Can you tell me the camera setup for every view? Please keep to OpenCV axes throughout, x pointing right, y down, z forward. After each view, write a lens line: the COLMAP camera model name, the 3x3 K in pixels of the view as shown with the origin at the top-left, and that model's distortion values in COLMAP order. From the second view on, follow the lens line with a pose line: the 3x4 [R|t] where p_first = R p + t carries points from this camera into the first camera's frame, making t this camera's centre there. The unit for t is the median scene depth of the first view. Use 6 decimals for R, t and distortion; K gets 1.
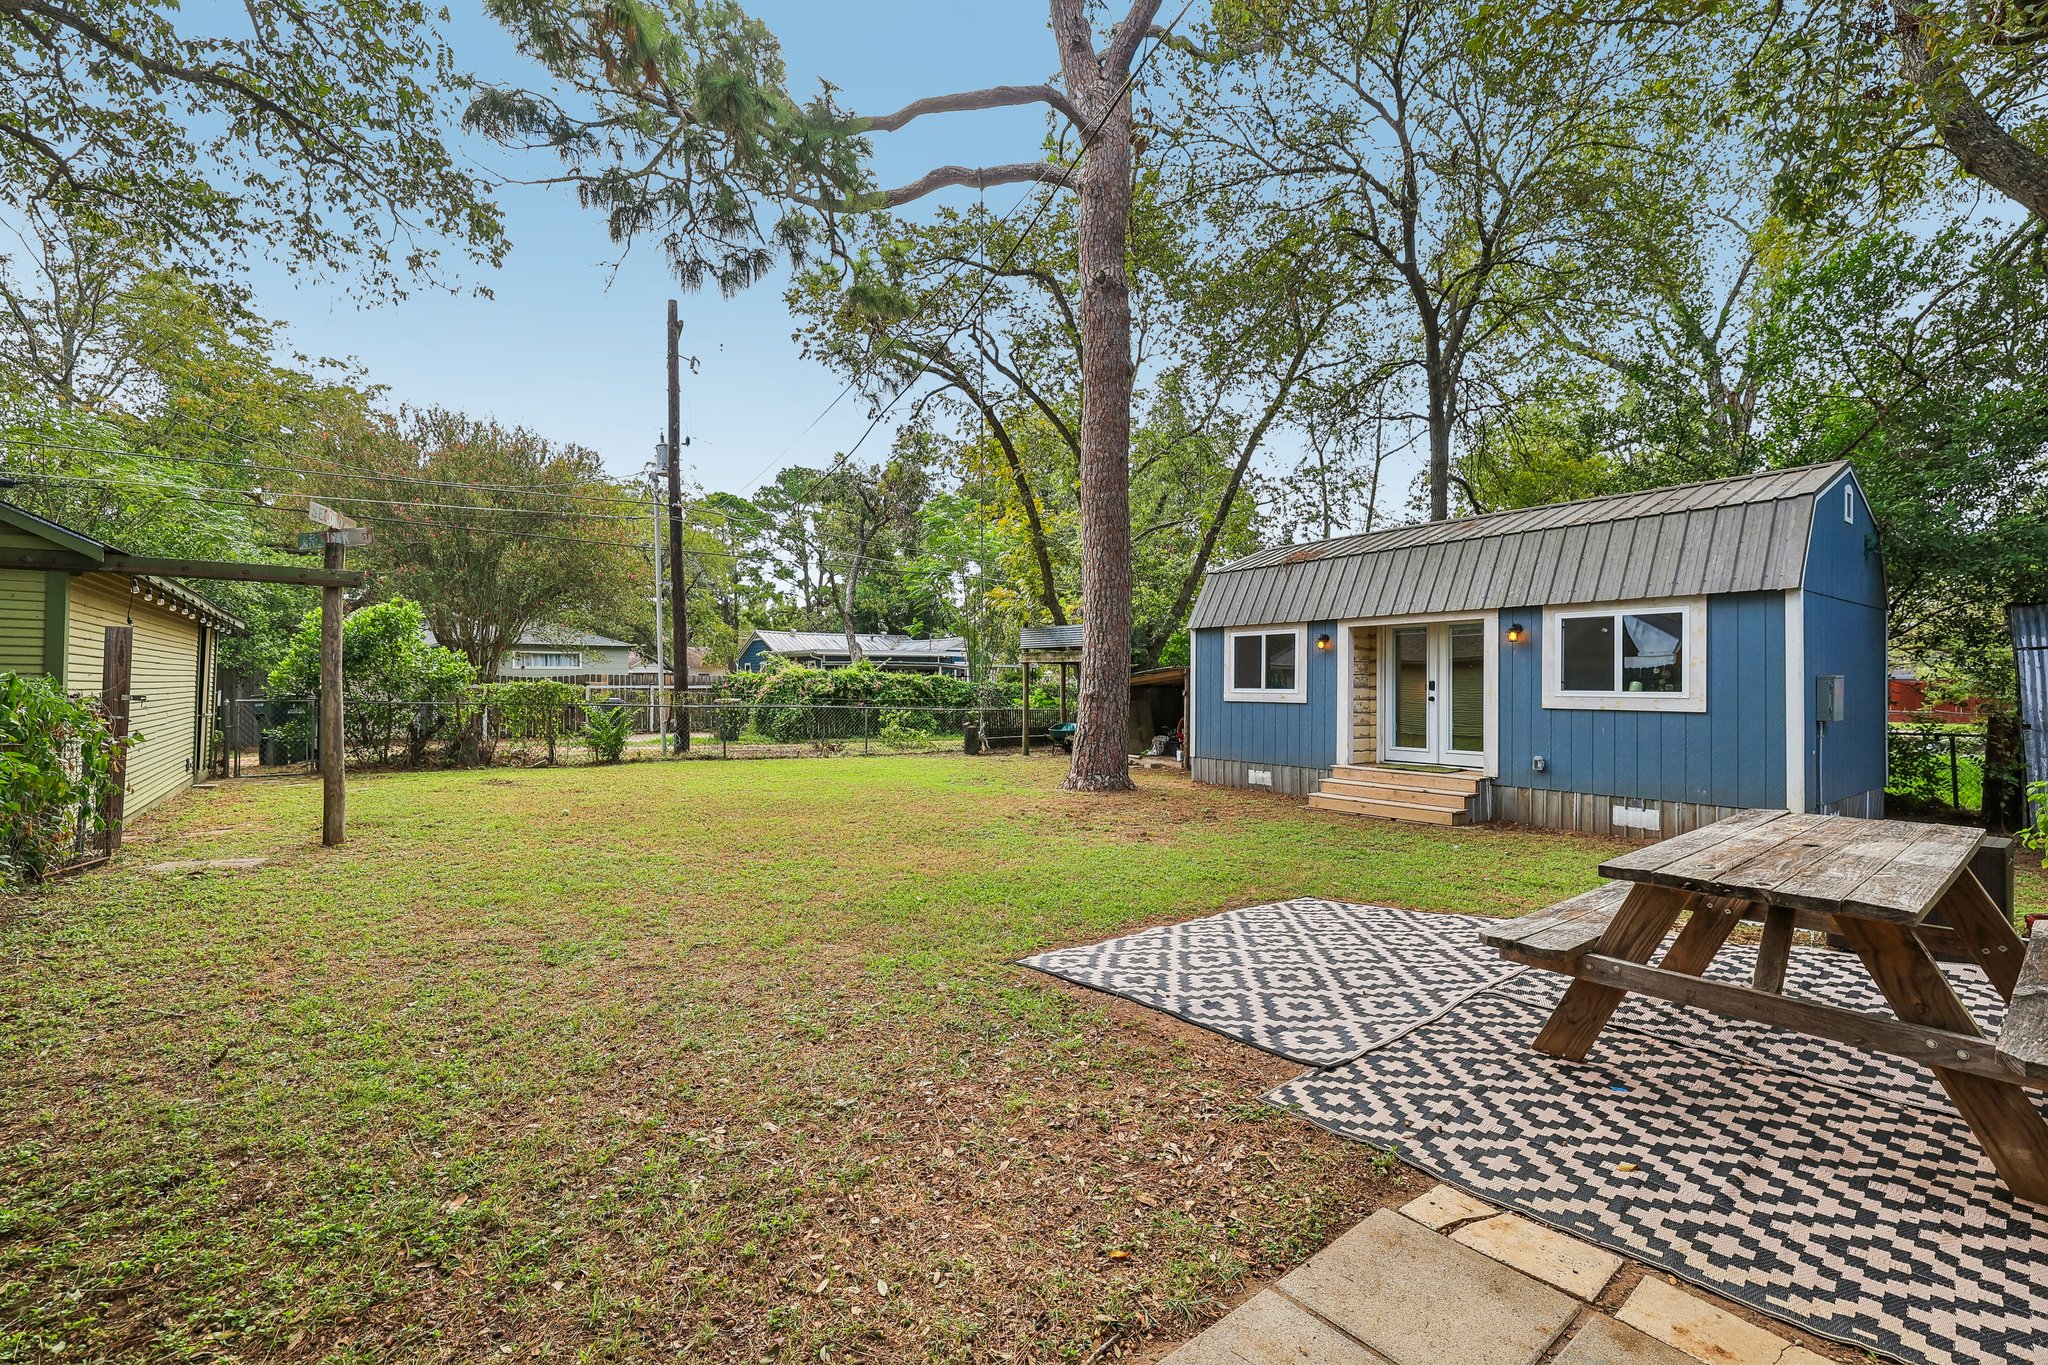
lens RADIAL K [[862.2, 0, 1024.0], [0, 862.2, 682.5], [0, 0, 1]] dist [0.000394, 0.000237]
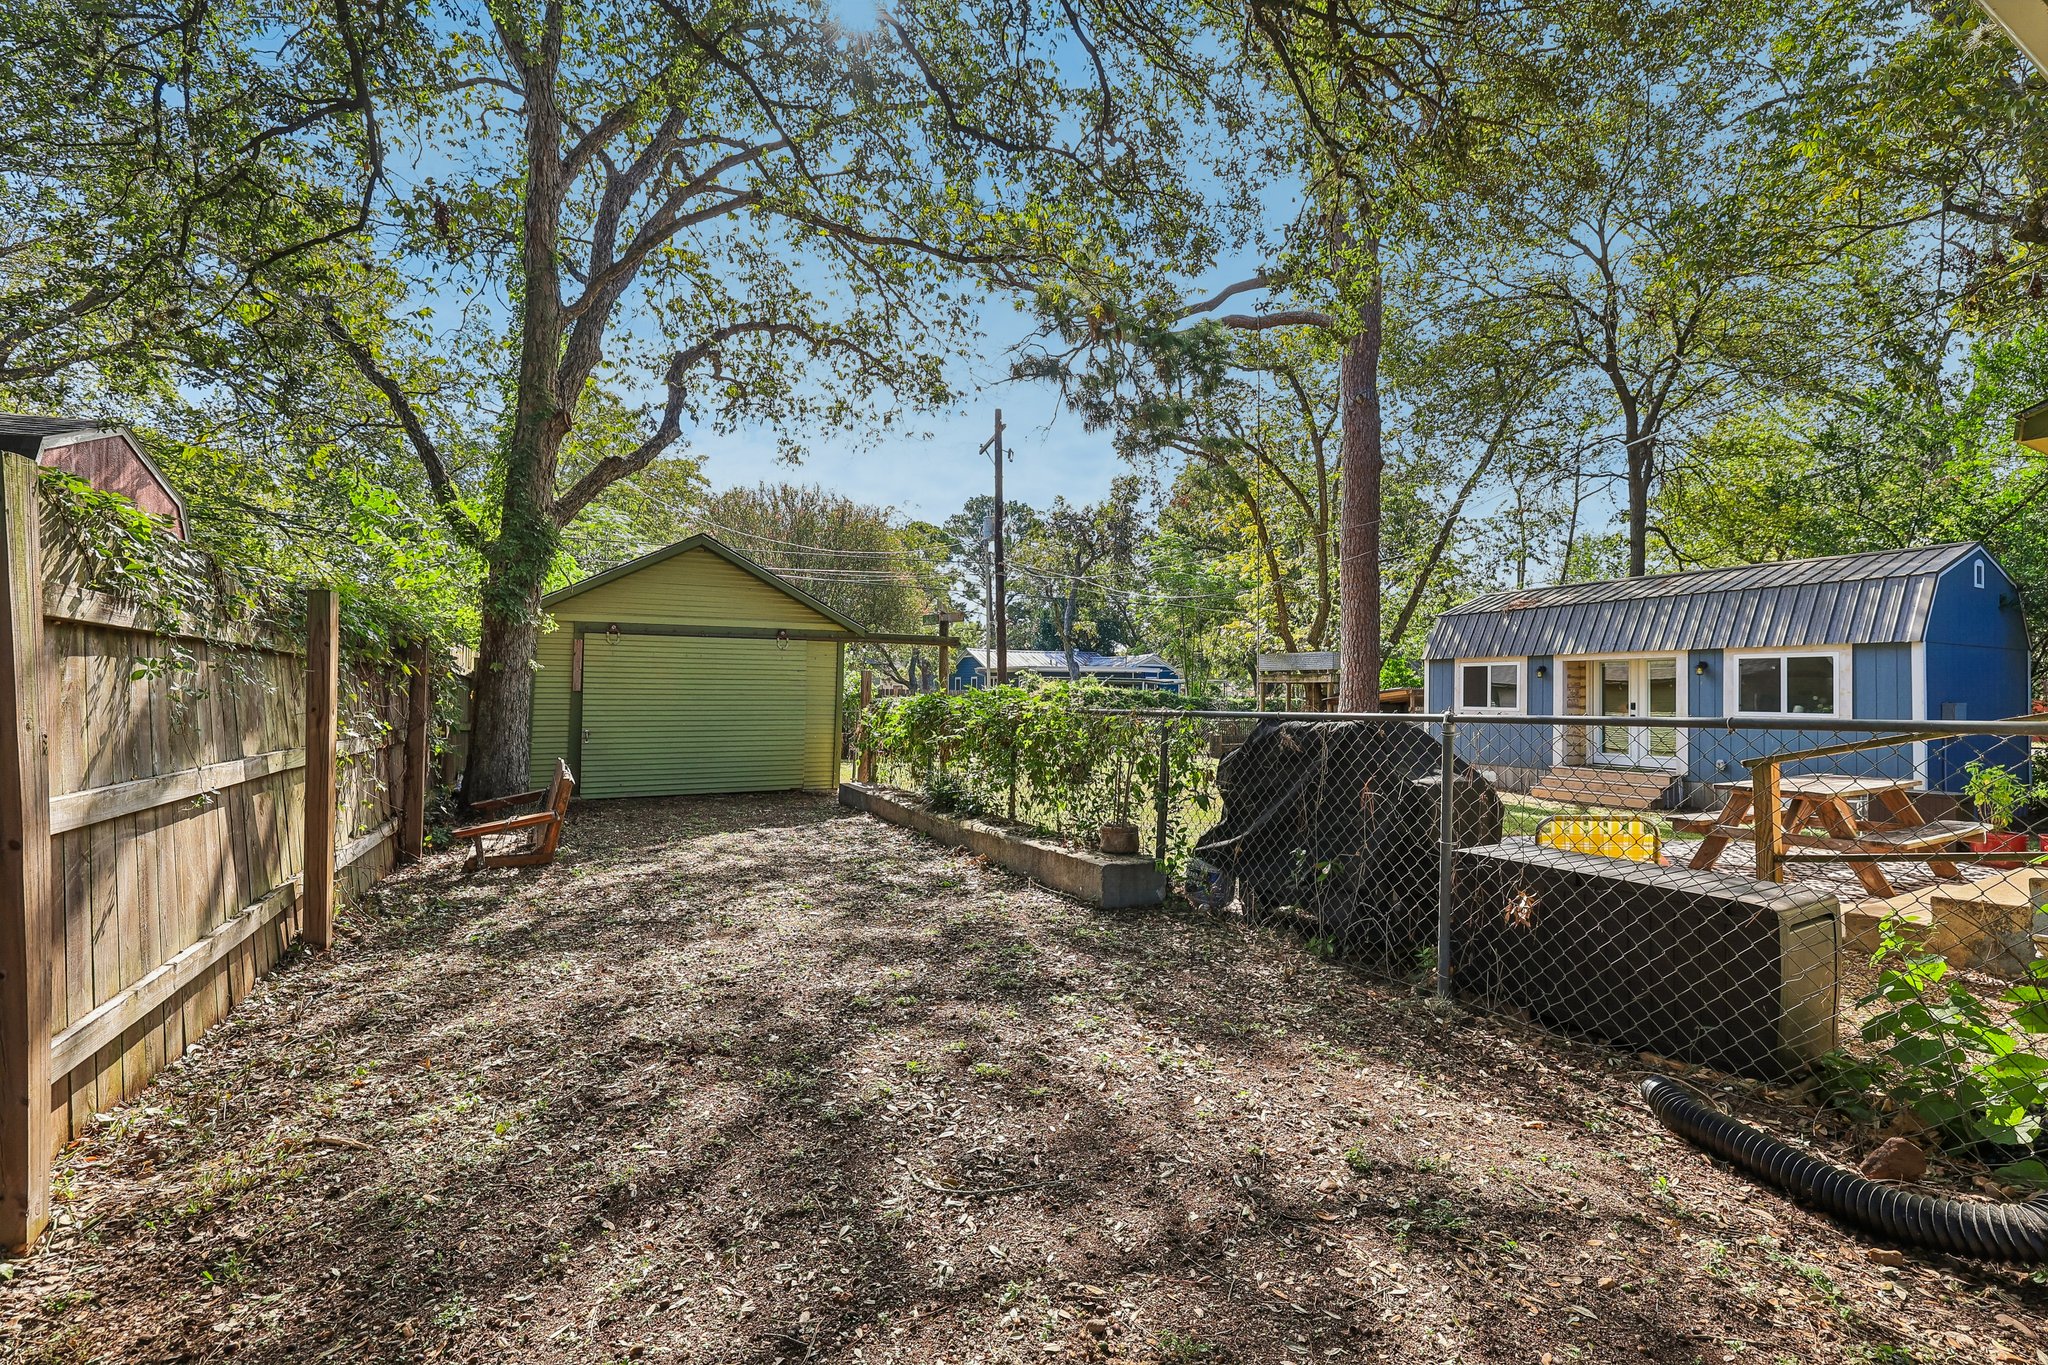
lens RADIAL K [[862.2, 0, 1024.0], [0, 862.2, 682.5], [0, 0, 1]] dist [0.000394, 0.000237]
pose [[0.985847, 0.003806, -0.167604, -0.188734], [-0.005927, 0.999909, -0.012154, -0.009509], [0.167542, 0.012975, 0.985780, -0.383940]]
